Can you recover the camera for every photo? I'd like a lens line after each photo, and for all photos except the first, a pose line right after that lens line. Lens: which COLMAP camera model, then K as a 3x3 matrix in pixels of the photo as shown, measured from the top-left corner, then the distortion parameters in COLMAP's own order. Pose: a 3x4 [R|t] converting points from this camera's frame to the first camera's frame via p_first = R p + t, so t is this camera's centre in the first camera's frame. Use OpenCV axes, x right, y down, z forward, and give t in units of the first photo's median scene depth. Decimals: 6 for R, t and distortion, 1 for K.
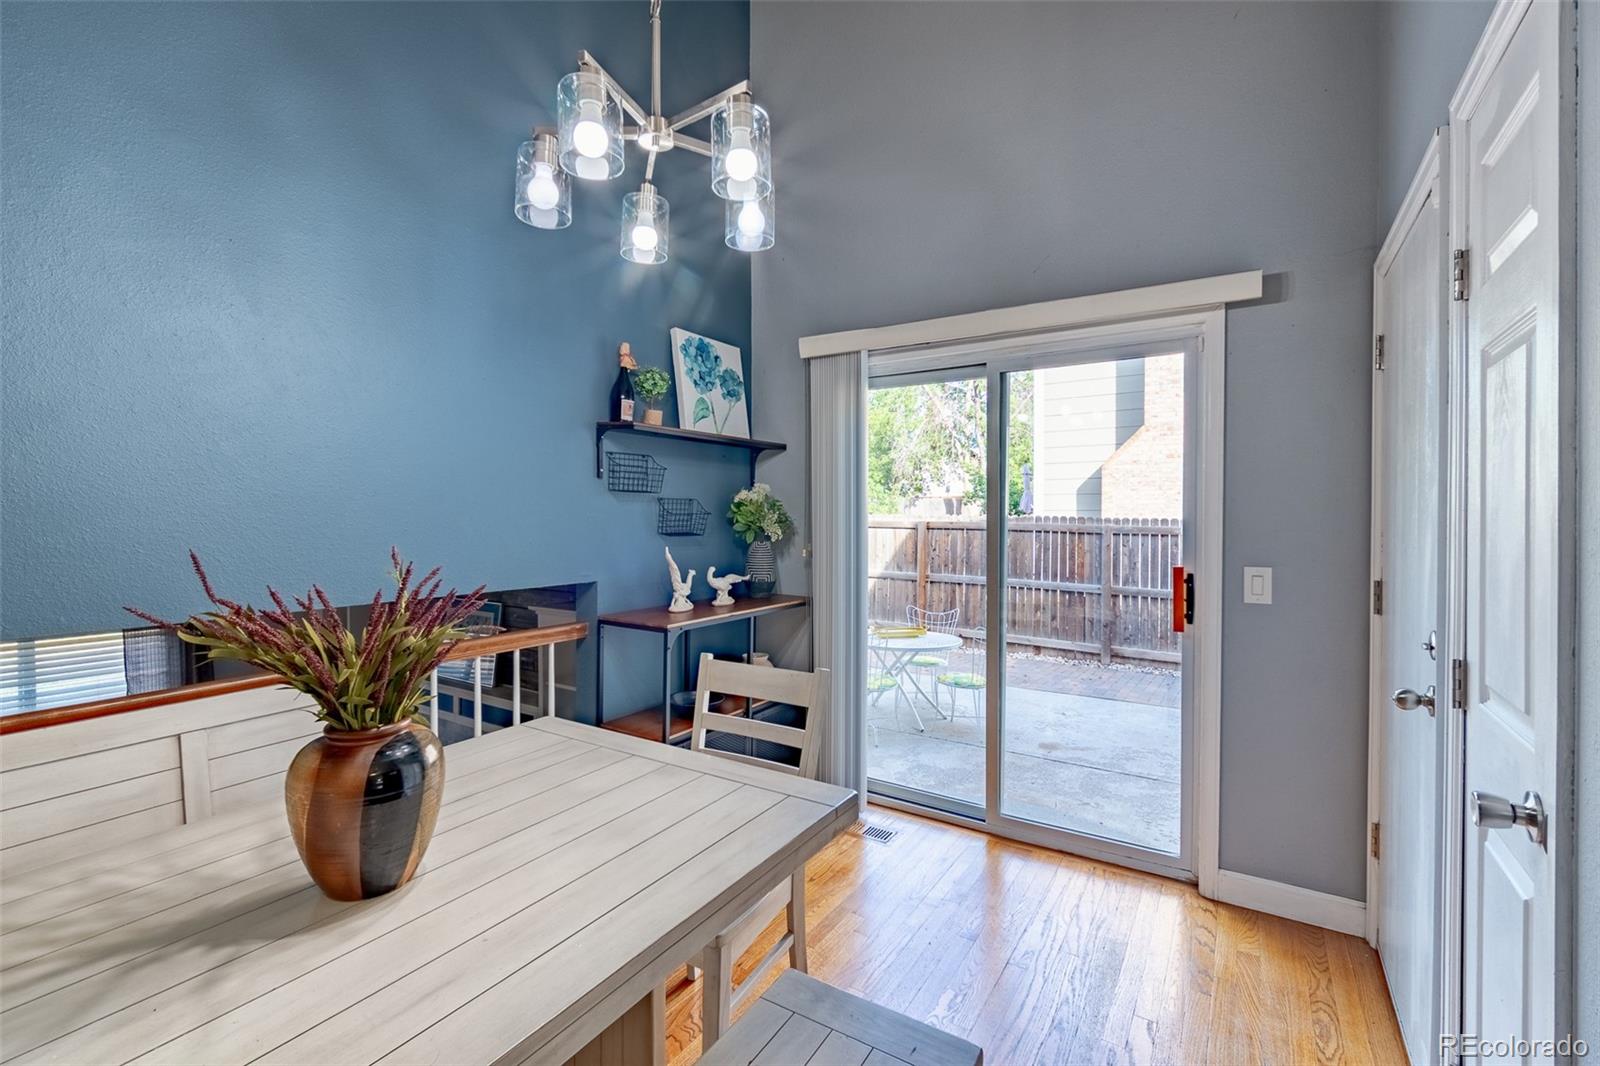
lens RADIAL K [[703.9, 0, 795.7], [0, 703.9, 508.8], [0, 0, 1]] dist [-0.002117, 0.000453]
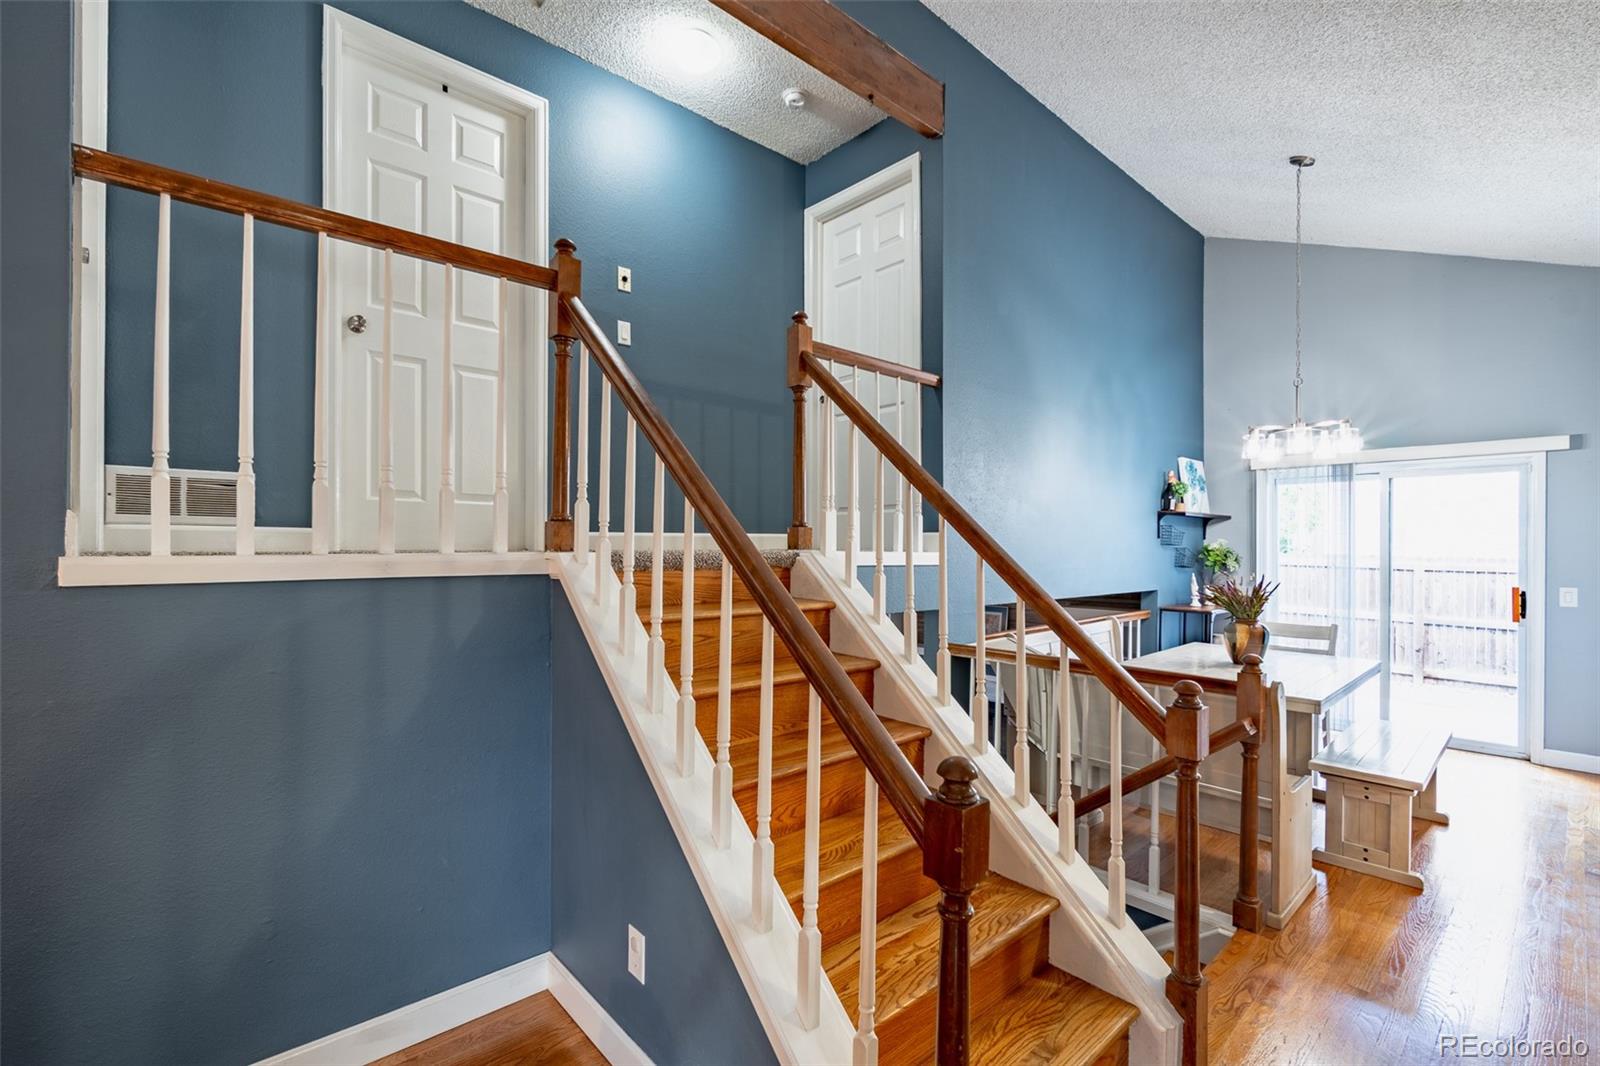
lens RADIAL K [[707.8, 0, 794.7], [0, 707.8, 534.5], [0, 0, 1]] dist [0.000684, 0.000251]
pose [[0.964754, -0.000300, -0.263155, -0.747366], [-0.002418, 0.999947, -0.010005, -0.031997], [0.263144, 0.010289, 0.964702, -1.221436]]
